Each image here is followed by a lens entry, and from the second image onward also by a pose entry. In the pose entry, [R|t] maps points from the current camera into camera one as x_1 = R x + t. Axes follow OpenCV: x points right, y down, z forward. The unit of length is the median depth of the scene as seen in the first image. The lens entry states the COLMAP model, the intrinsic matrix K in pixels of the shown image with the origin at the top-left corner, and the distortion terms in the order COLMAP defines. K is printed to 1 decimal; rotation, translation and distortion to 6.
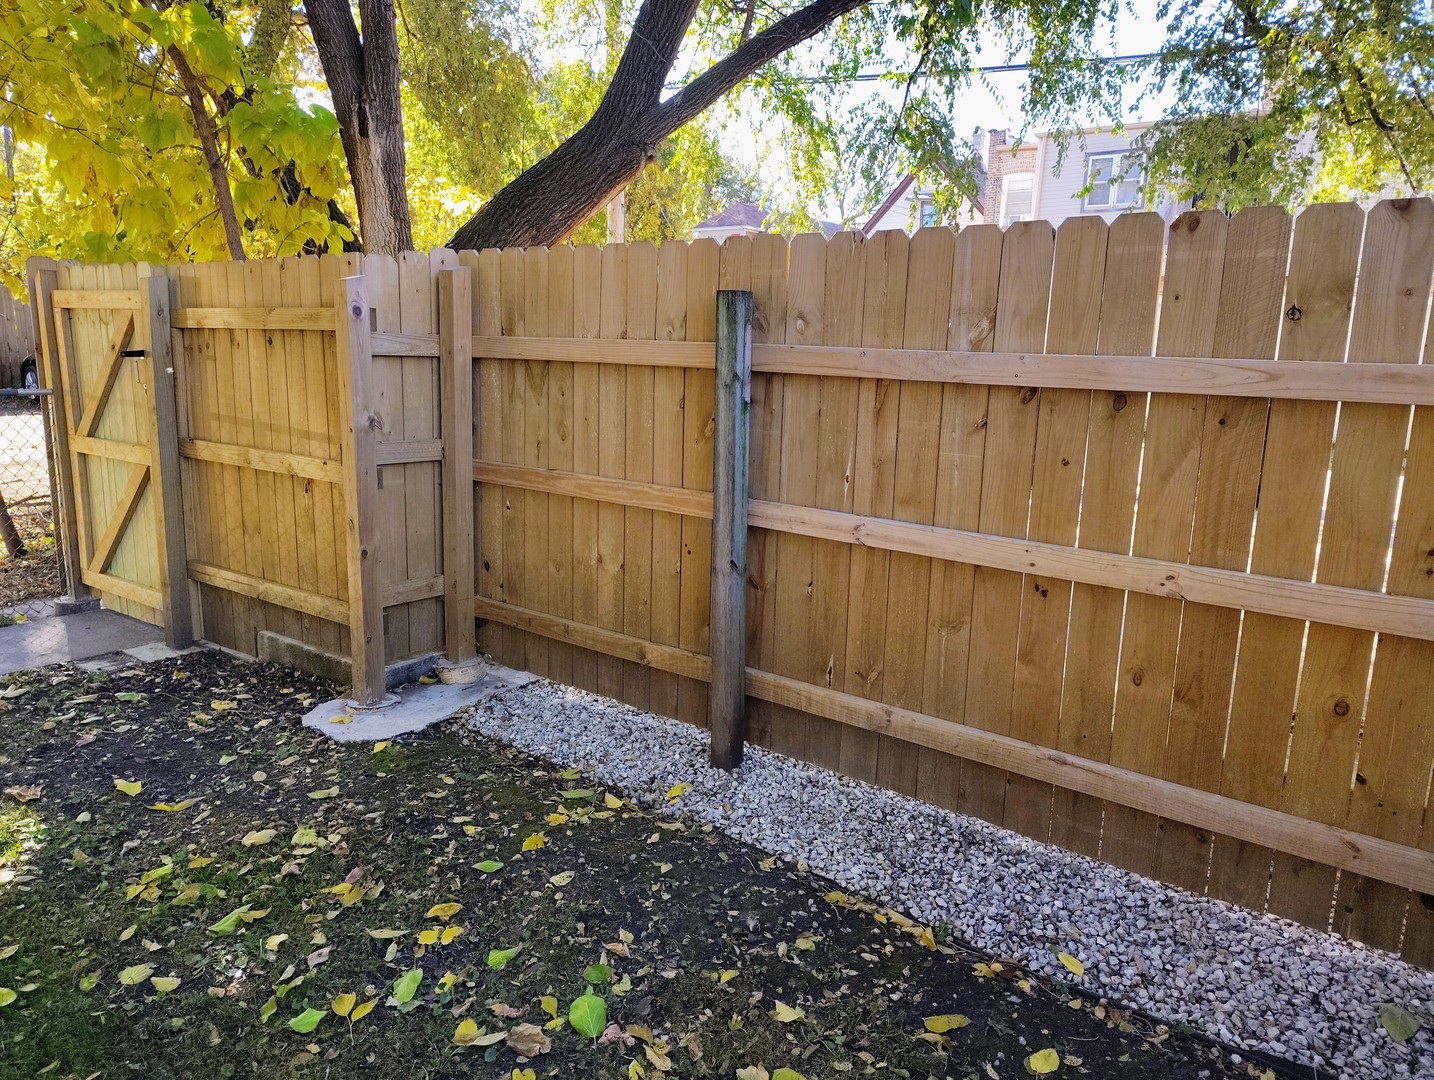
lens RADIAL K [[1000.1, 0, 717.0], [0, 1000.1, 540.0], [0, 0, 1]] dist [0.031860, -0.055114]
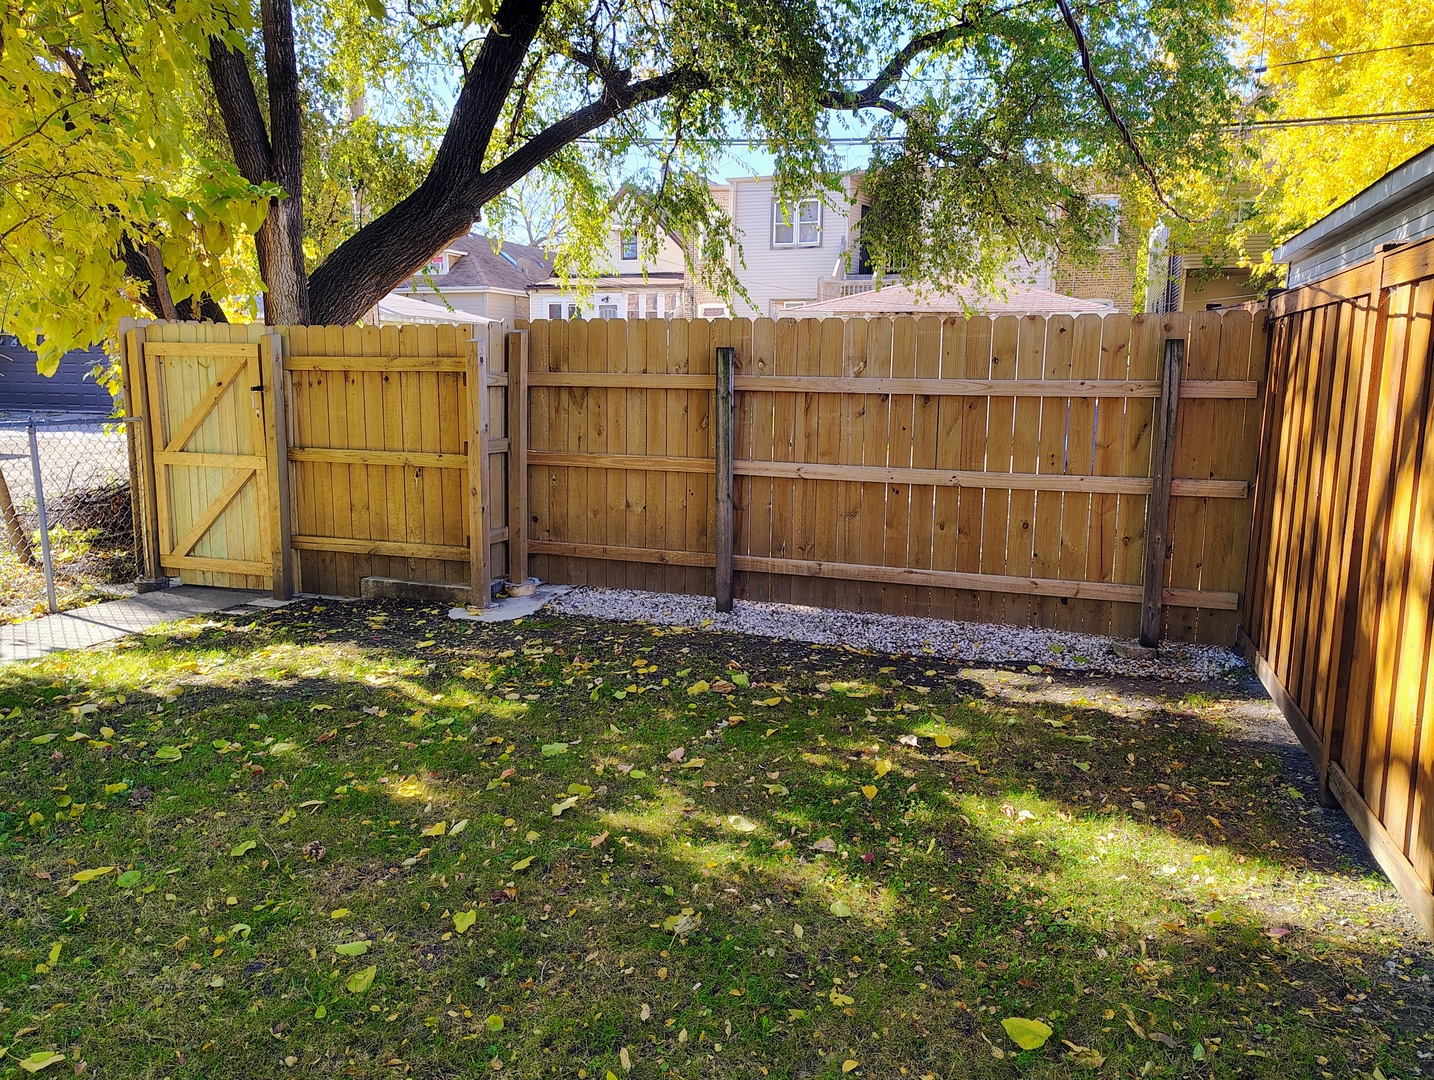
lens RADIAL K [[1052.0, 0, 717.0], [0, 1052.0, 540.0], [0, 0, 1]] dist [-0.004886, -0.001371]
pose [[0.952724, -0.063844, 0.297054, -0.573816], [0.072125, 0.997251, -0.016989, 0.135462], [-0.295152, 0.037611, 0.954710, -0.816234]]
